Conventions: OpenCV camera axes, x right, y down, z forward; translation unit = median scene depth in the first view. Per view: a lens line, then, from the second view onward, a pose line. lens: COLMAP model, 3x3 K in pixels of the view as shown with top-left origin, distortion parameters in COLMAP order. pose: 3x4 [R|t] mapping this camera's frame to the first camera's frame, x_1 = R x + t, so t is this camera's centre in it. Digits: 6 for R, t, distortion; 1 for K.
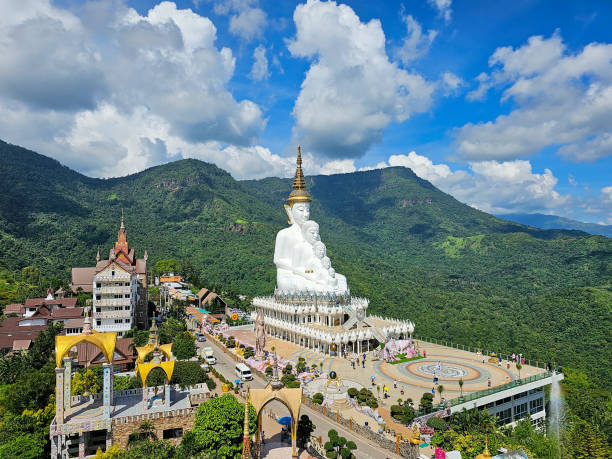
lens RADIAL K [[428.2, 0, 285.6], [0, 428.2, 228.6], [0, 0, 1]] dist [0.084279, -0.080857]
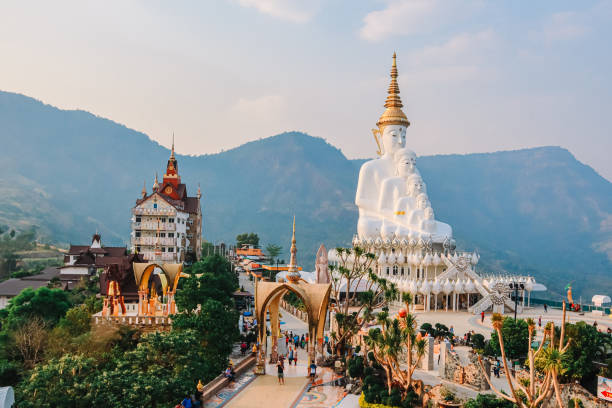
lens RADIAL K [[528.9, 0, 345.5], [0, 528.9, 244.1], [0, 0, 1]] dist [-0.123531, 0.094736]
pose [[0.992297, 0.032983, -0.119413, 0.072048], [-0.028270, 0.998761, 0.040952, 0.118158], [0.120616, -0.037261, 0.992000, 0.067405]]
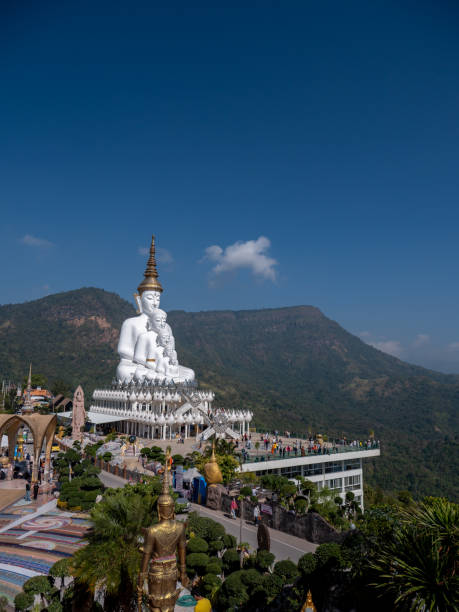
lens RADIAL K [[448.9, 0, 229.5], [0, 448.9, 306.0], [0, 0, 1]] dist [-0.039084, 0.001188]
pose [[0.996258, 0.043152, 0.074891, 0.146173], [-0.032309, 0.989569, -0.140387, 0.113947], [-0.080168, 0.137442, 0.987260, -0.006027]]
